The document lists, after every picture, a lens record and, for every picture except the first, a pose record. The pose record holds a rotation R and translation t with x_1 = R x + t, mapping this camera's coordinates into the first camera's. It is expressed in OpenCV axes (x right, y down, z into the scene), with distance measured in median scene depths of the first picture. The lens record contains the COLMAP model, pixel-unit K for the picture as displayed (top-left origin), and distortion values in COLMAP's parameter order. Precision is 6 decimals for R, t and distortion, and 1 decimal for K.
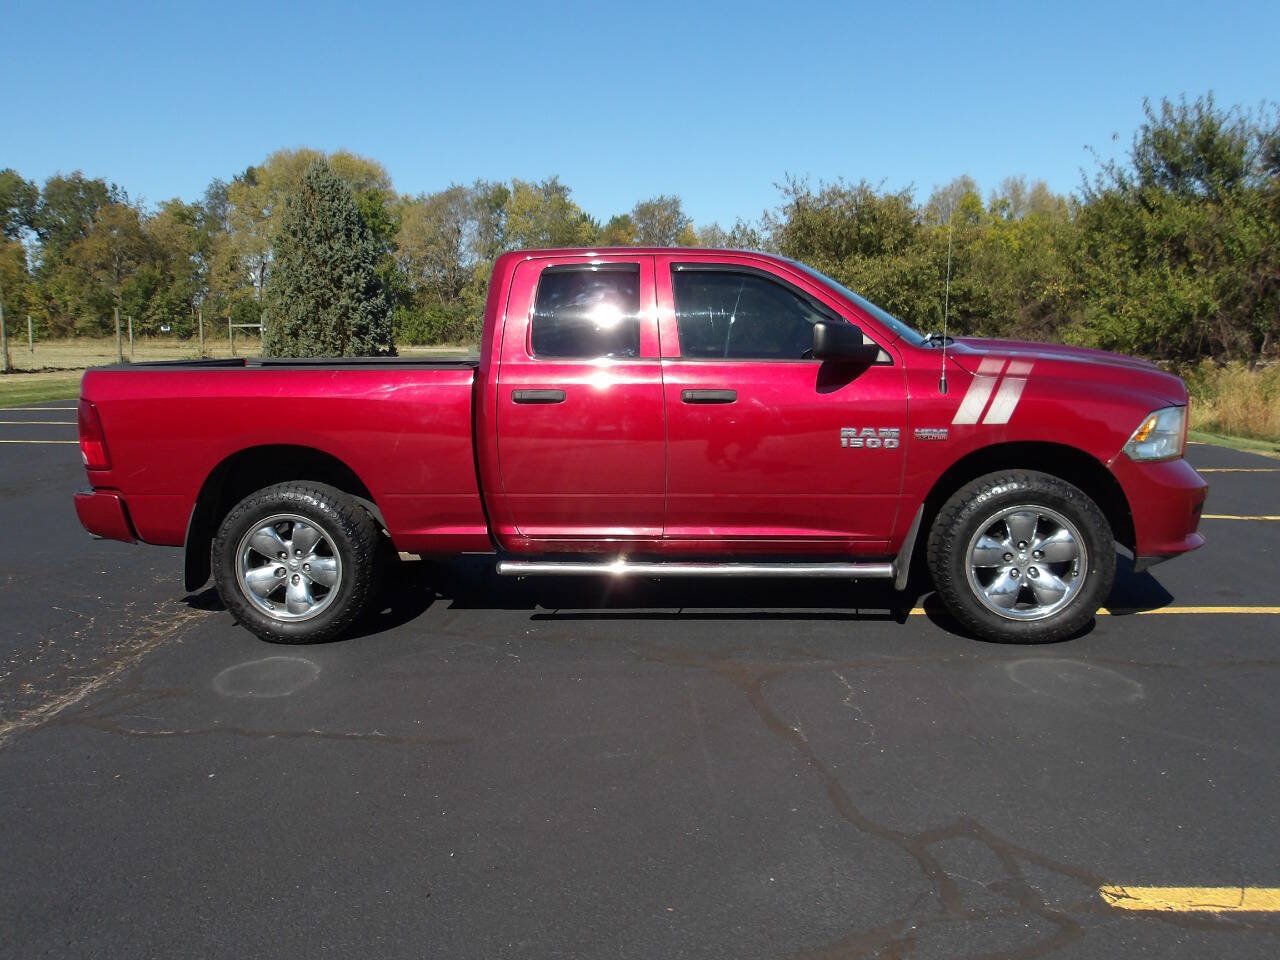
lens RADIAL K [[1062.0, 0, 636.5], [0, 1062.0, 474.0], [0, 0, 1]] dist [0.007878, 0.006583]
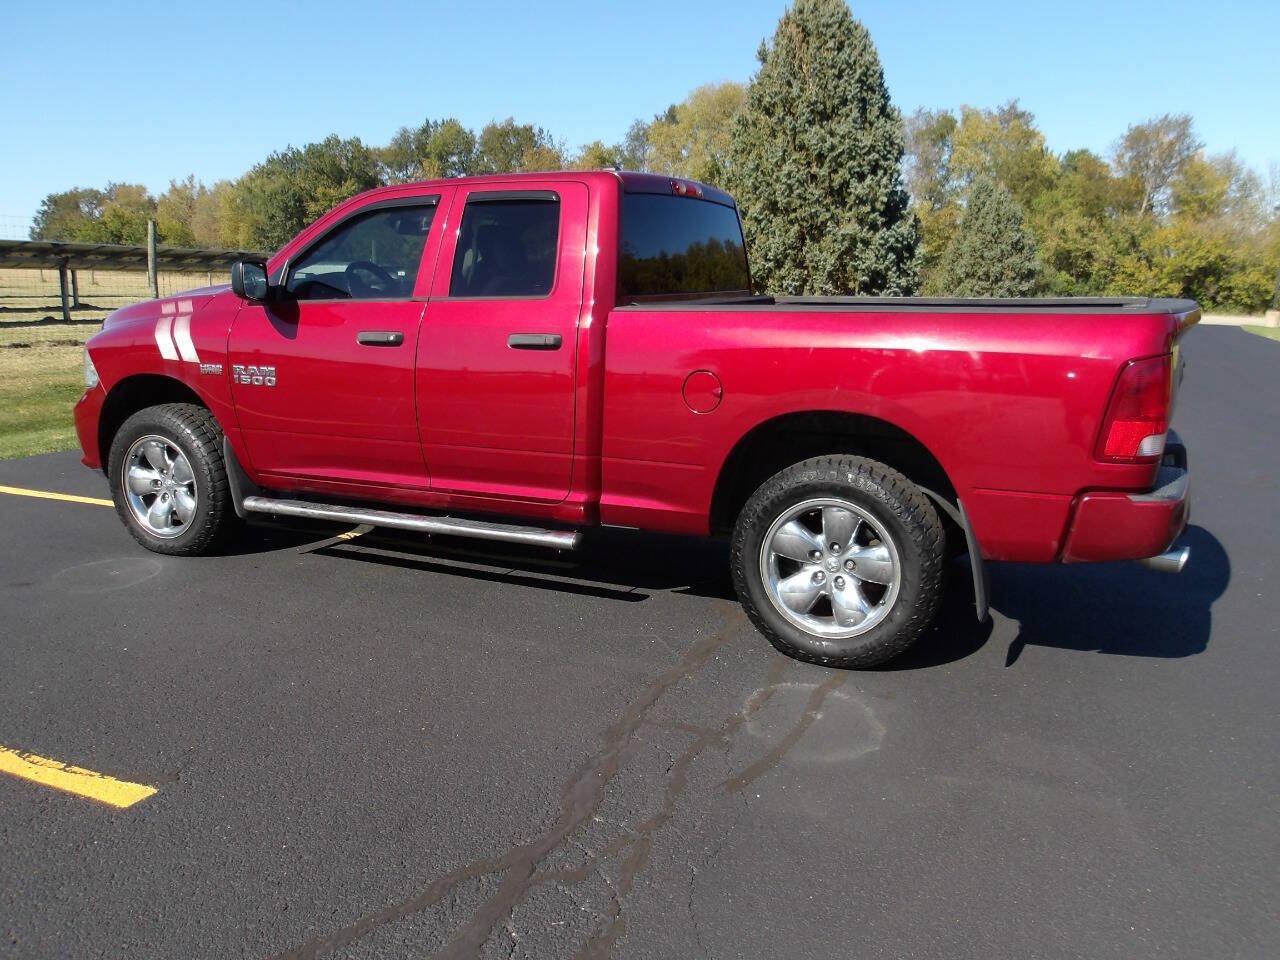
lens RADIAL K [[1072.4, 0, 639.0], [0, 1072.4, 473.3], [0, 0, 1]] dist [0.007173, 0.002467]
pose [[0.935097, 0.078601, -0.345566, -0.170759], [-0.064120, 0.996525, 0.053160, -0.055756], [0.348544, -0.027552, 0.936887, 0.421971]]
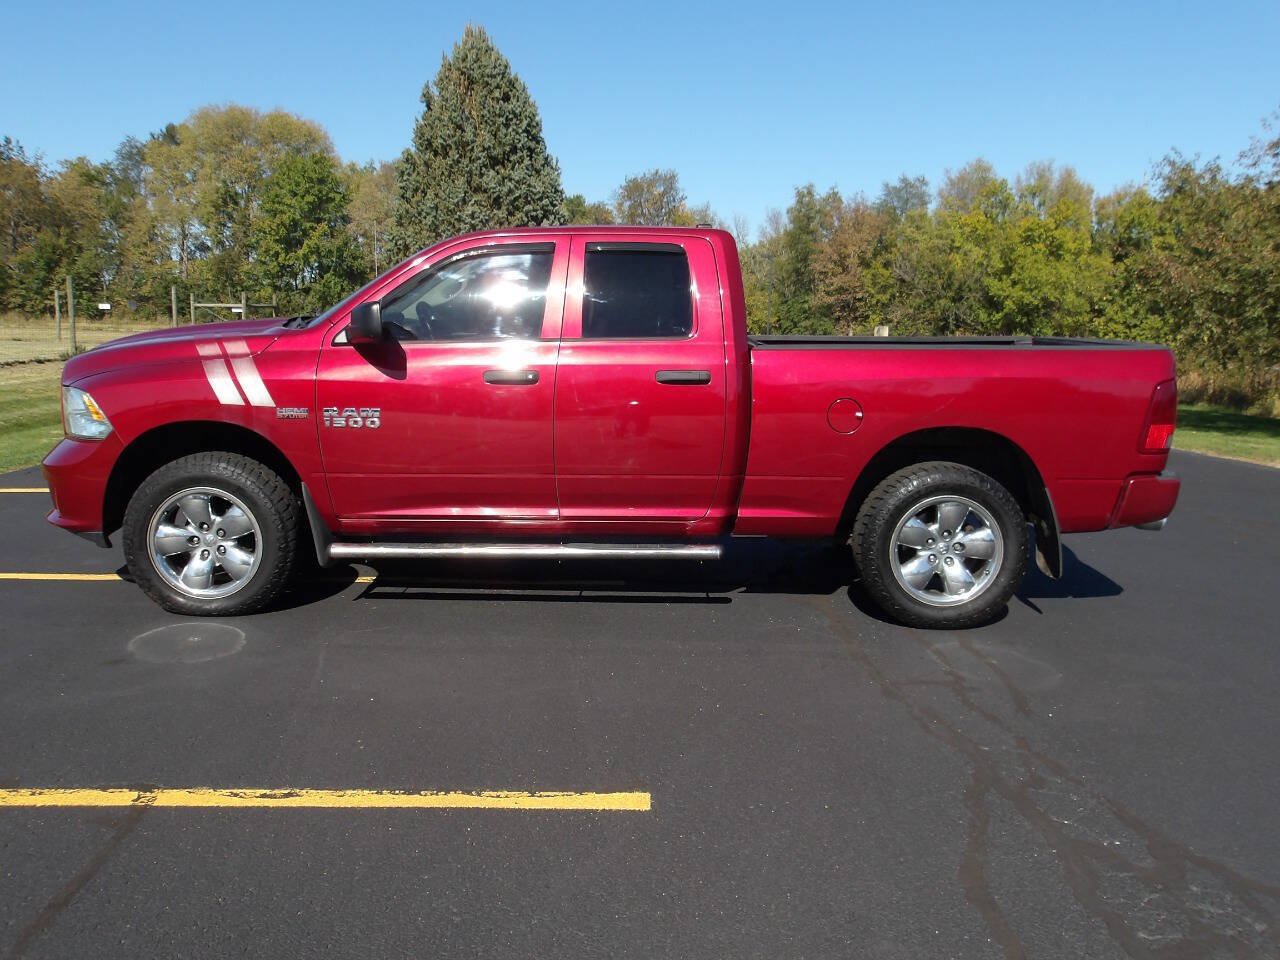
lens RADIAL K [[1063.4, 0, 634.6], [0, 1063.4, 485.6], [0, 0, 1]] dist [0.009894, 0.011775]
pose [[0.996160, 0.007571, 0.087220, -0.264597], [-0.009322, 0.999763, 0.019686, -0.051161], [-0.087050, -0.020423, 0.995995, 0.389256]]
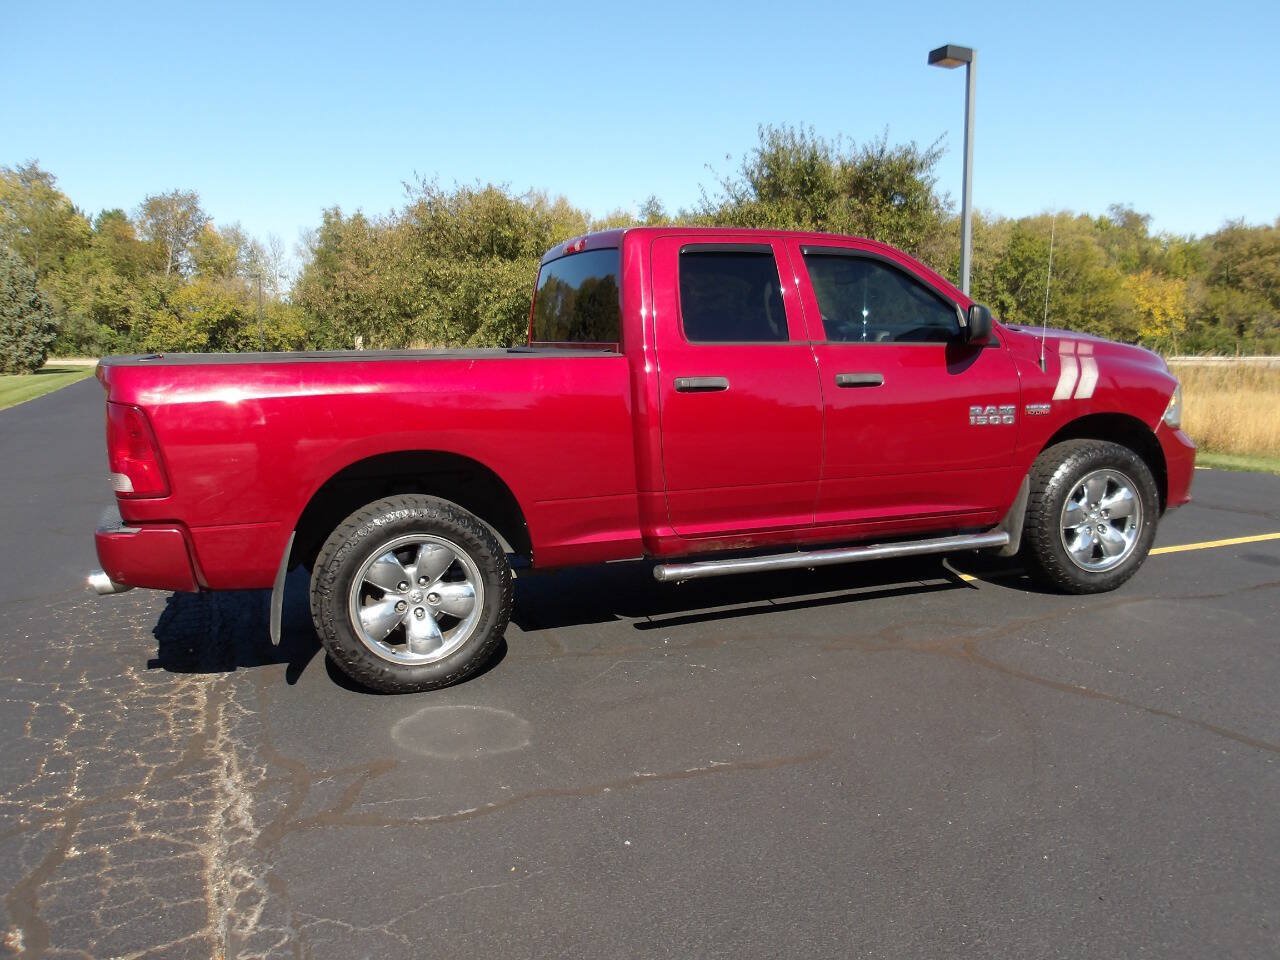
lens RADIAL K [[1062.0, 0, 636.5], [0, 1062.0, 474.0], [0, 0, 1]] dist [0.007878, 0.006583]
pose [[0.901726, -0.060627, 0.428035, -0.095922], [0.063379, 0.997959, 0.007834, -0.000990], [-0.427636, 0.020064, 0.903728, 0.032709]]
